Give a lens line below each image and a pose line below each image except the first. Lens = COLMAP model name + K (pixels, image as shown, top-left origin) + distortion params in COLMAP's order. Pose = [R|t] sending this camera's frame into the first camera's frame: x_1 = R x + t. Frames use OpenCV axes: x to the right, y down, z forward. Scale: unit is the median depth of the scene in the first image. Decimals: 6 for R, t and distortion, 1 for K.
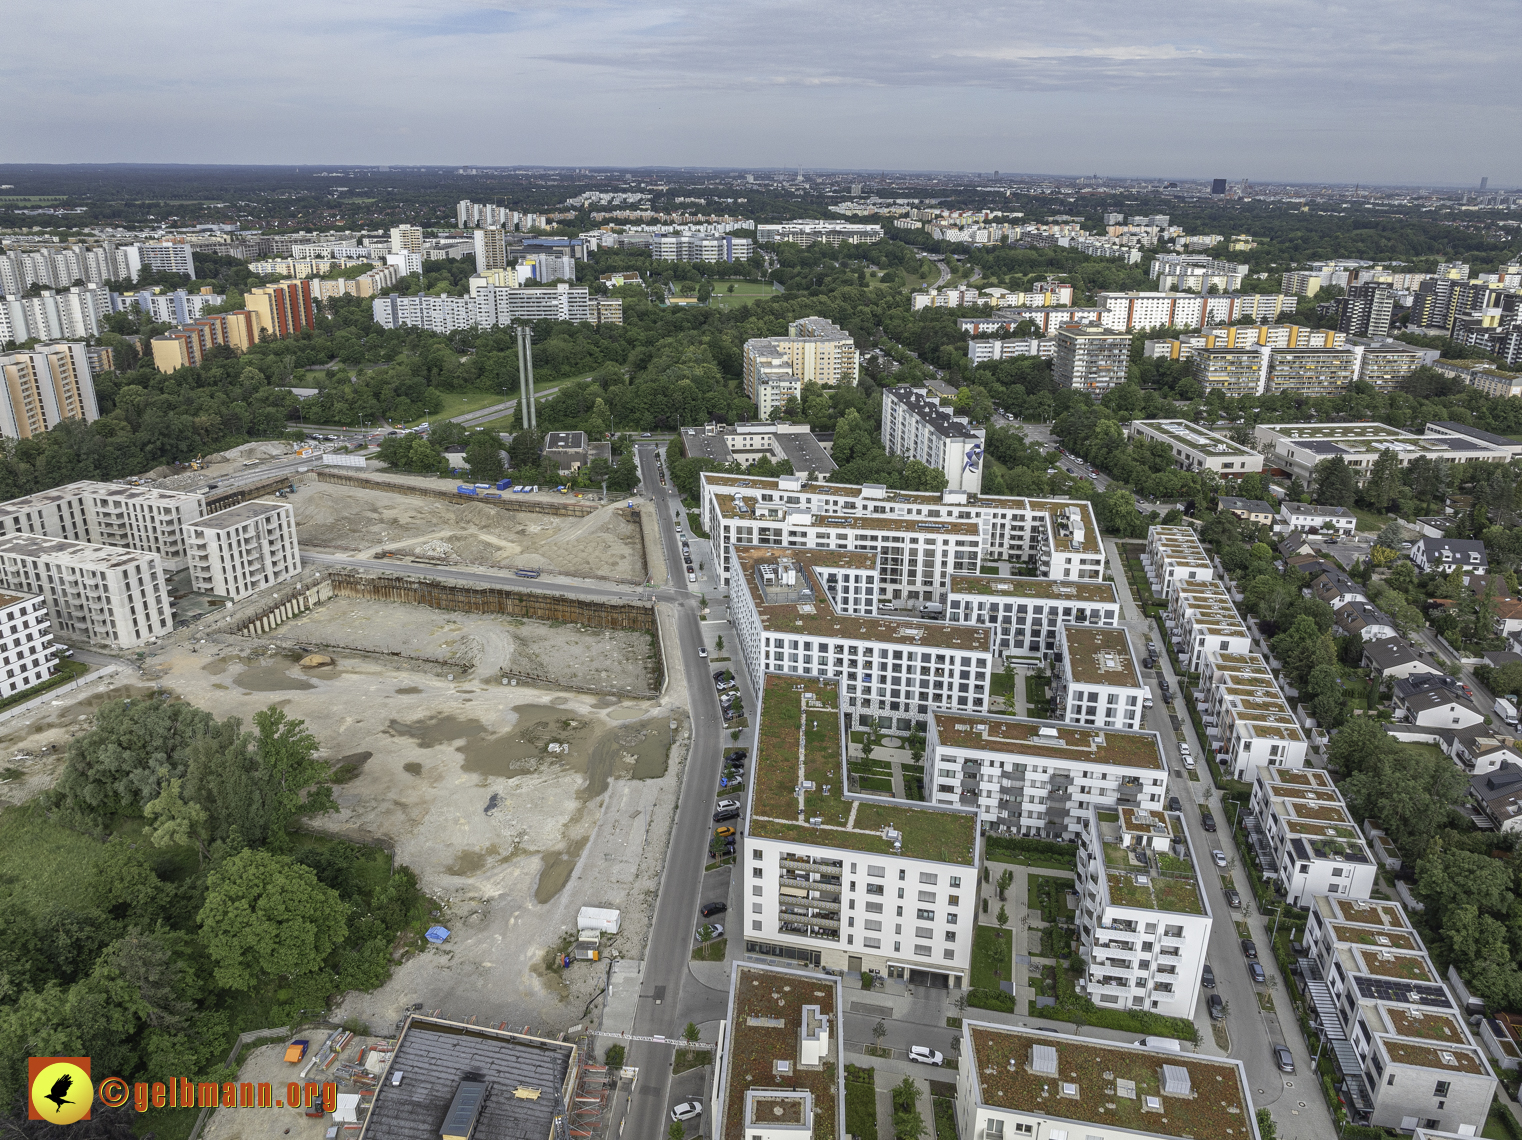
lens RADIAL K [[1095.0, 0, 758.5], [0, 1095.0, 569.3], [0, 0, 1]] dist [-0.034671, -0.002693]
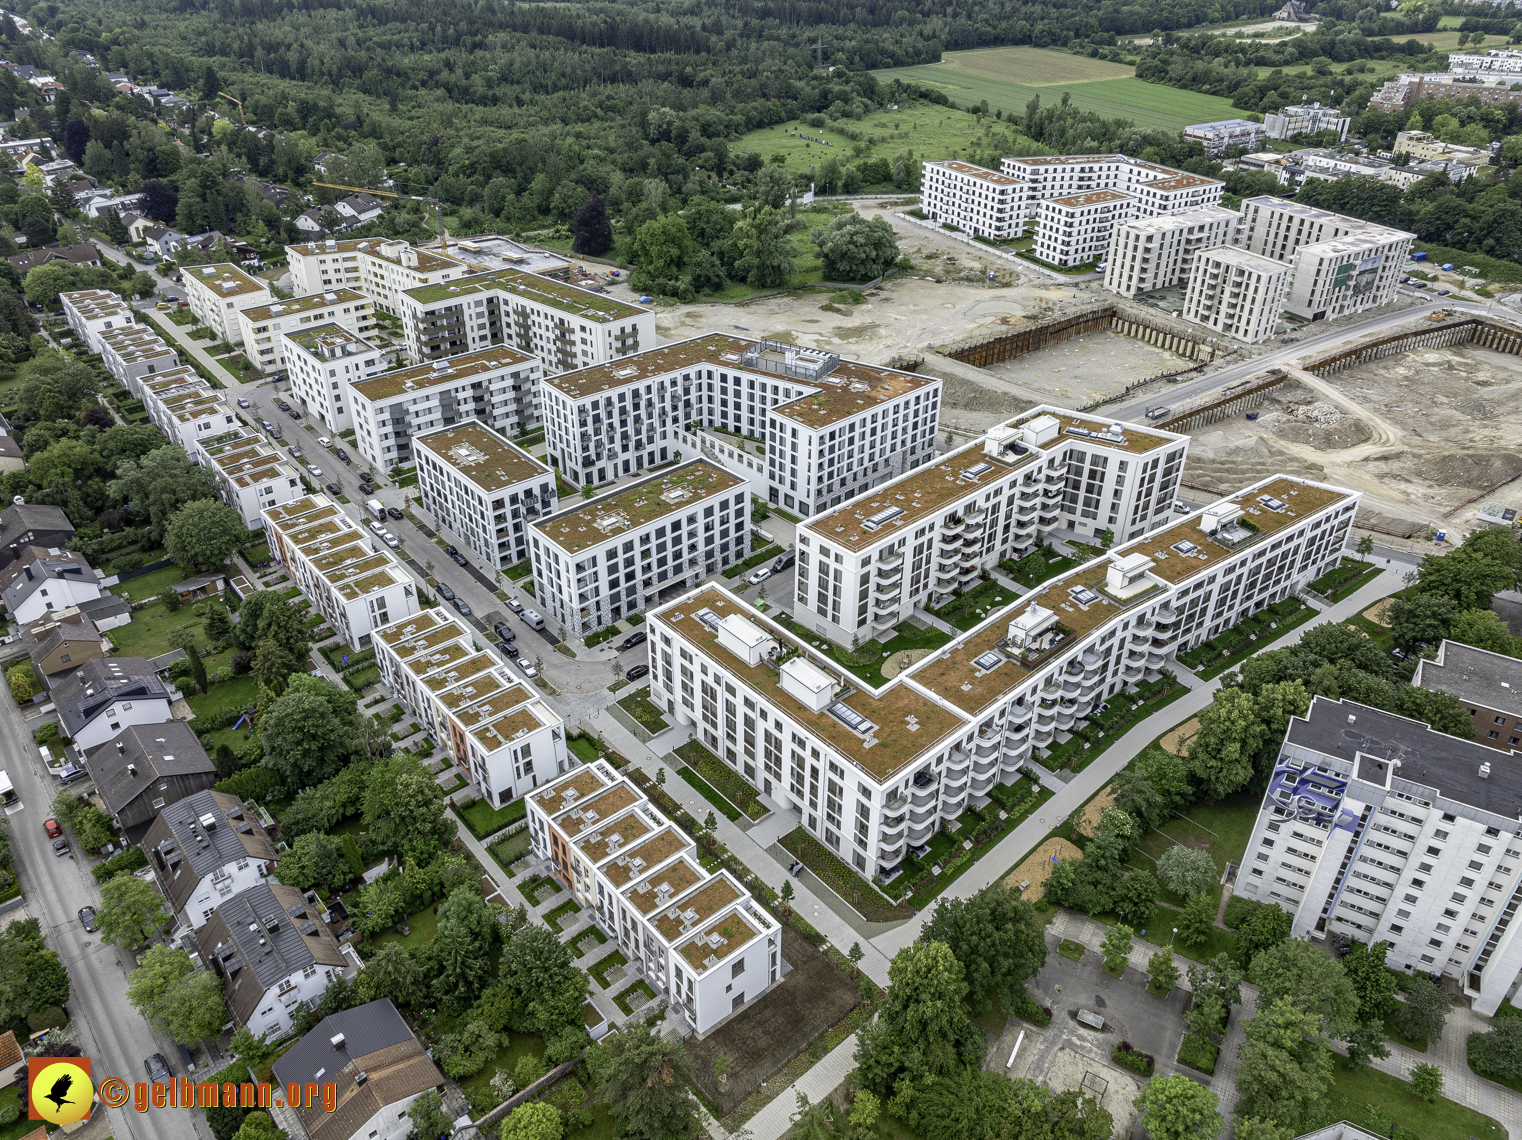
lens RADIAL K [[1095.0, 0, 758.5], [0, 1095.0, 569.3], [0, 0, 1]] dist [-0.034671, -0.002693]
pose [[-0.622512, 0.407916, -0.667895, 0.629411], [-0.281471, 0.679615, 0.677419, -0.421429], [0.730242, 0.609695, -0.308252, 1.164110]]
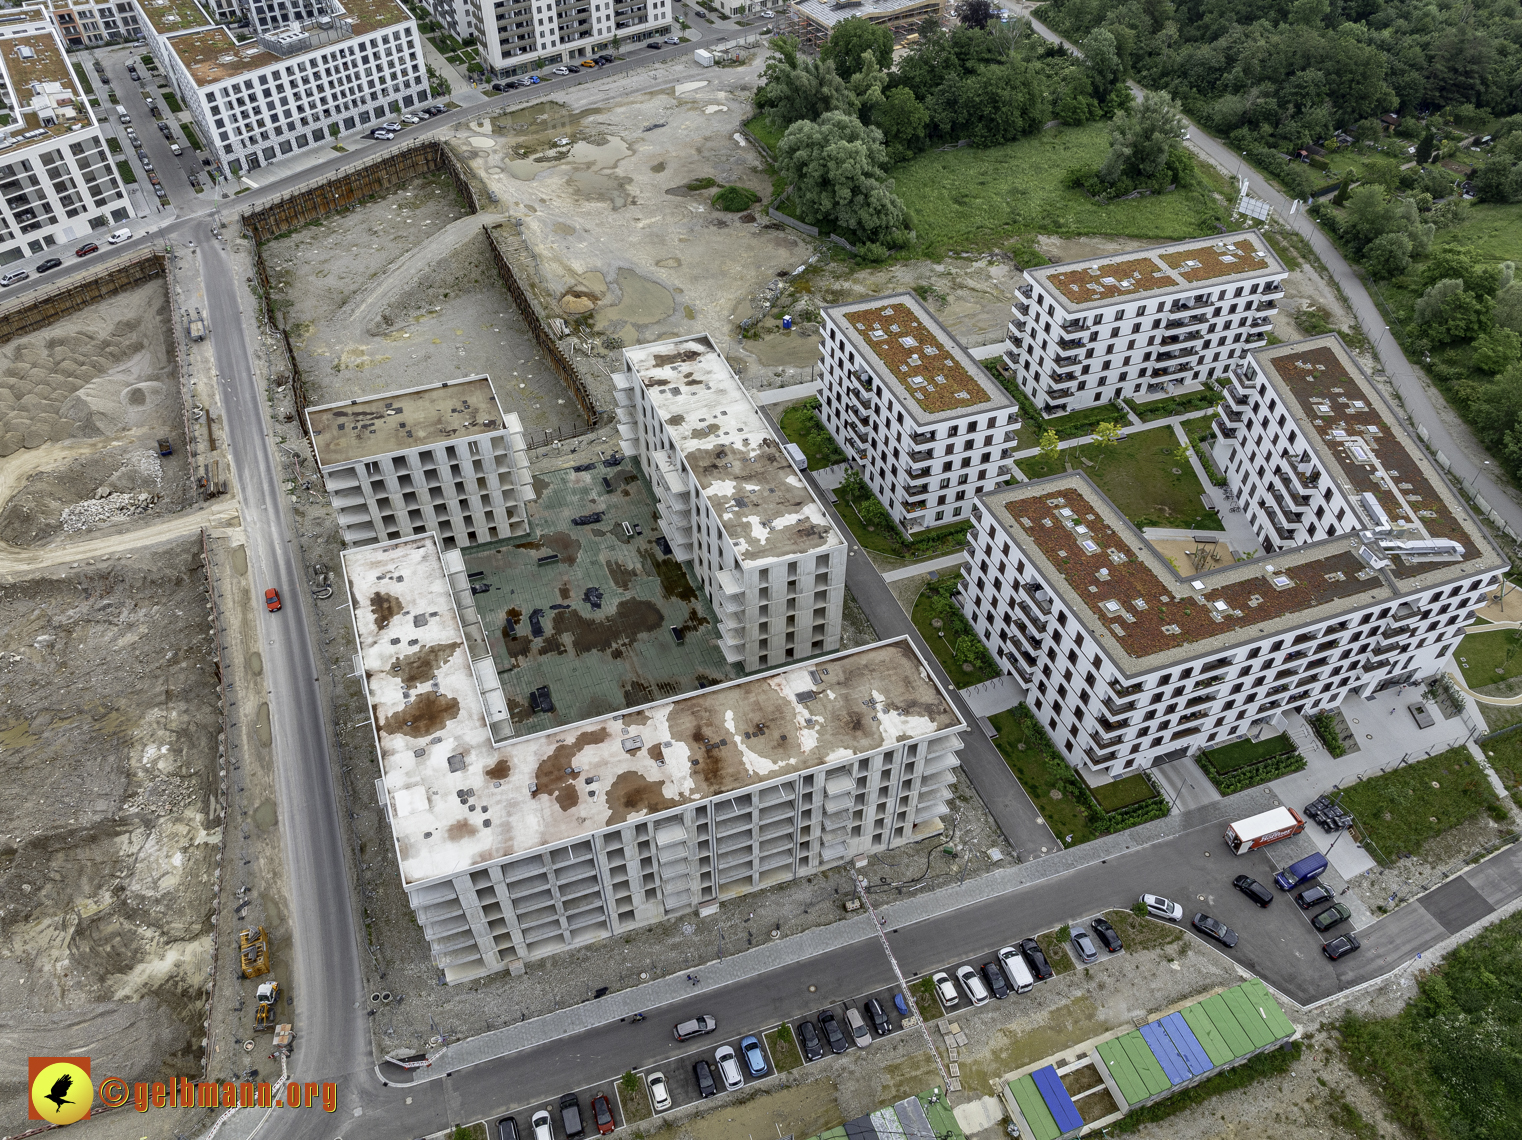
lens RADIAL K [[1102.8, 0, 763.5], [0, 1102.8, 564.3], [0, 0, 1]] dist [-0.059165, 0.035611]
pose [[-0.651268, -0.543711, 0.529366, -0.888119], [0.256185, 0.499105, 0.827807, -0.391290], [-0.714296, 0.674740, -0.185761, 1.022724]]
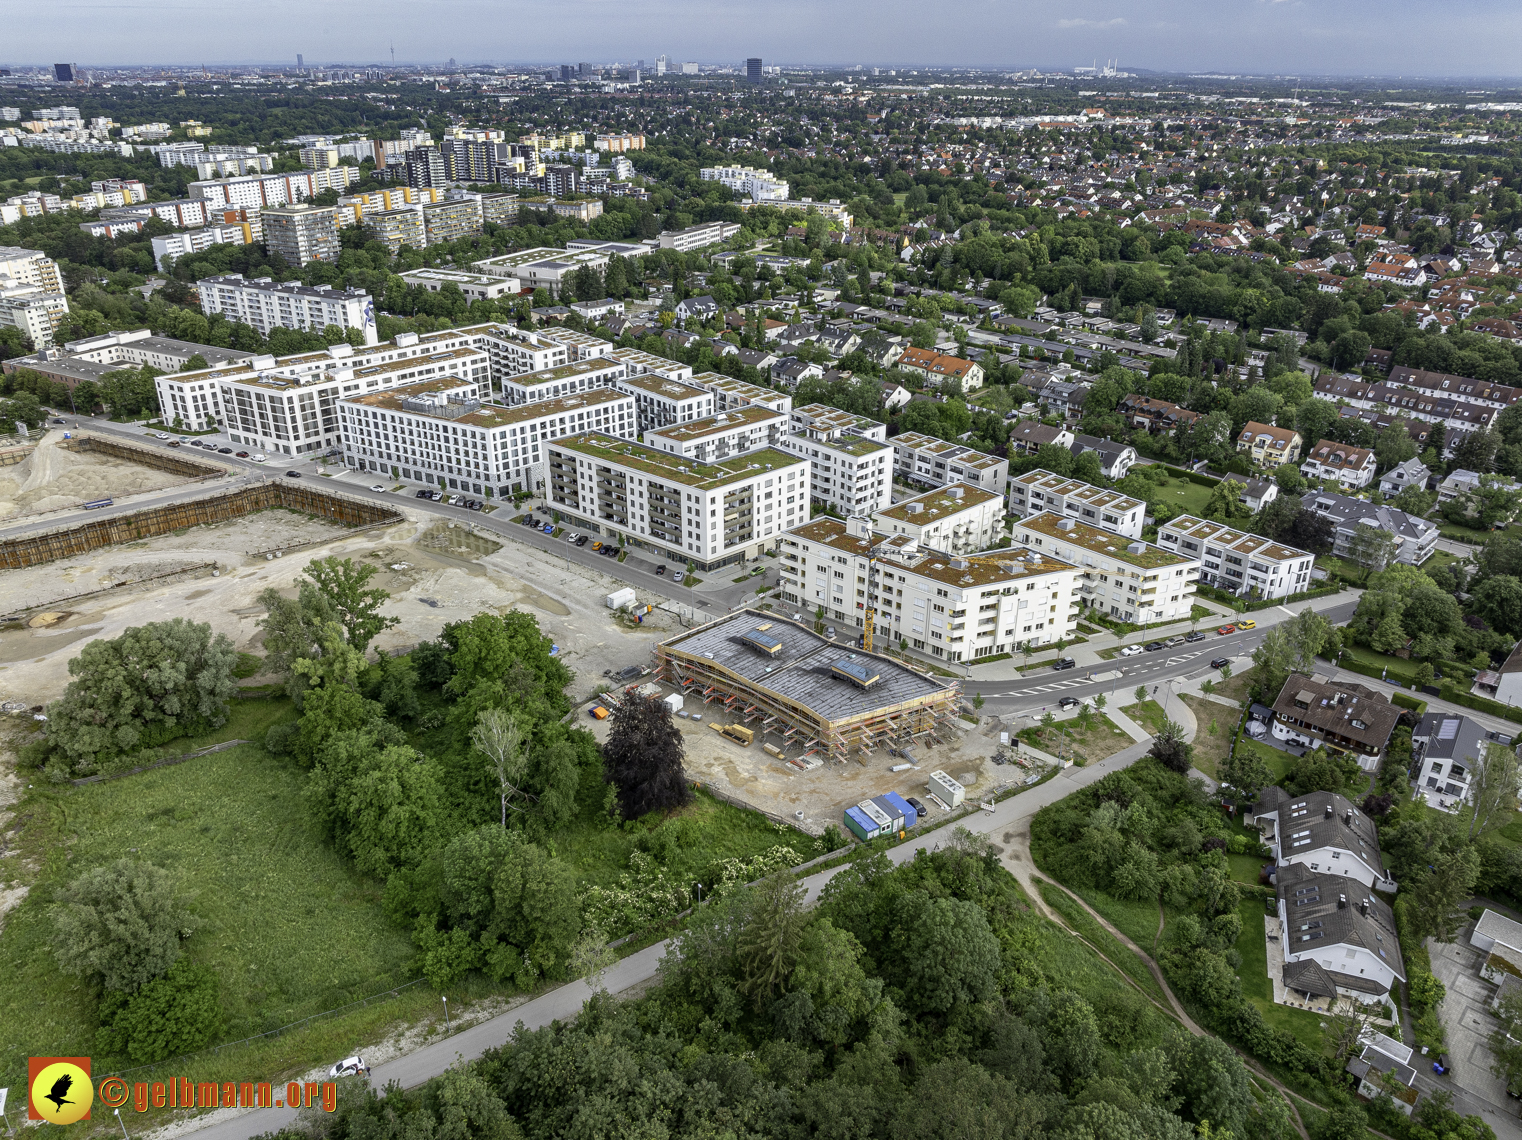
lens RADIAL K [[1096.6, 0, 761.0], [0, 1096.6, 570.0], [0, 0, 1]] dist [-0.048938, 0.020218]
pose [[0.585679, -0.353047, 0.729615, -0.608532], [0.281613, 0.932711, 0.225263, 0.009090], [-0.760048, 0.073537, 0.645692, -0.037247]]
